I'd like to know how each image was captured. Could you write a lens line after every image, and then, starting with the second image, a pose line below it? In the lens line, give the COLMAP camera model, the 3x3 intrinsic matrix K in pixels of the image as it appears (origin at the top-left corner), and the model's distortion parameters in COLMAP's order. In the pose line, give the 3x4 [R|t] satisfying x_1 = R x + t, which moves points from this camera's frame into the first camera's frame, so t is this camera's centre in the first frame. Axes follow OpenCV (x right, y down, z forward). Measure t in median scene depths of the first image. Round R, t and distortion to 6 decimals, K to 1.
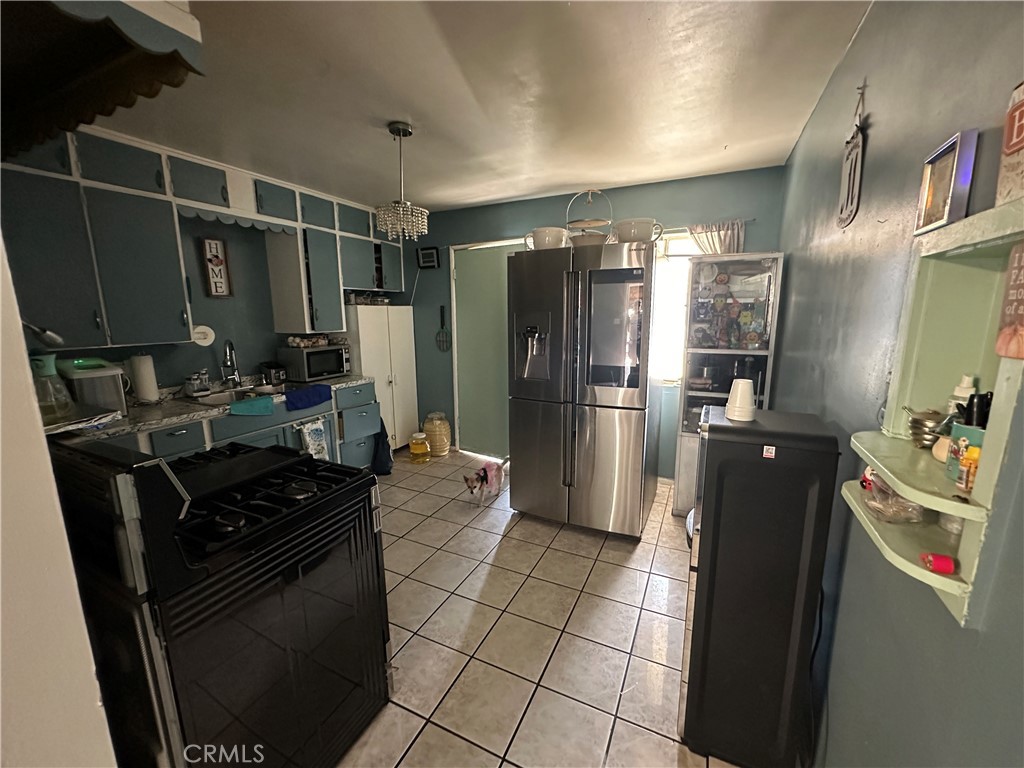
lens RADIAL K [[408.9, 0, 509.0], [0, 408.9, 390.1], [0, 0, 1]] dist [-0.000897, -0.000035]
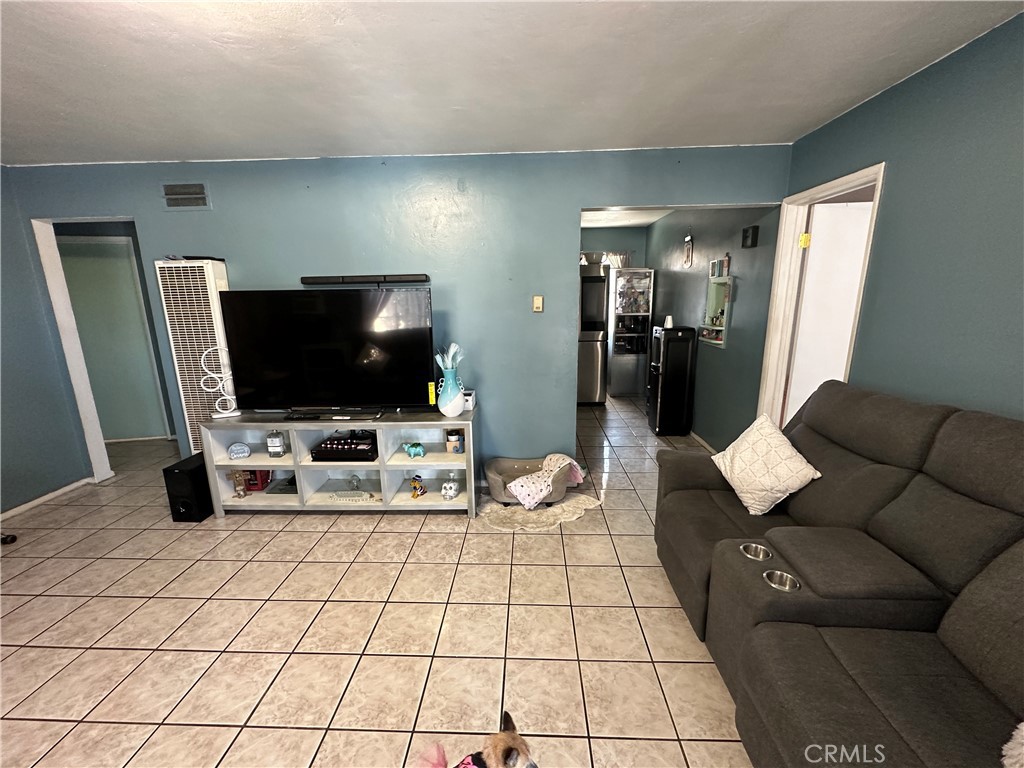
lens RADIAL K [[408.9, 0, 515.2], [0, 408.9, 380.9], [0, 0, 1]] dist [-0.000897, -0.000035]
pose [[0.916422, -0.097969, 0.388038, -0.984283], [0.096537, 0.995058, 0.023234, 0.158485], [-0.388397, 0.016168, 0.921350, -0.804187]]
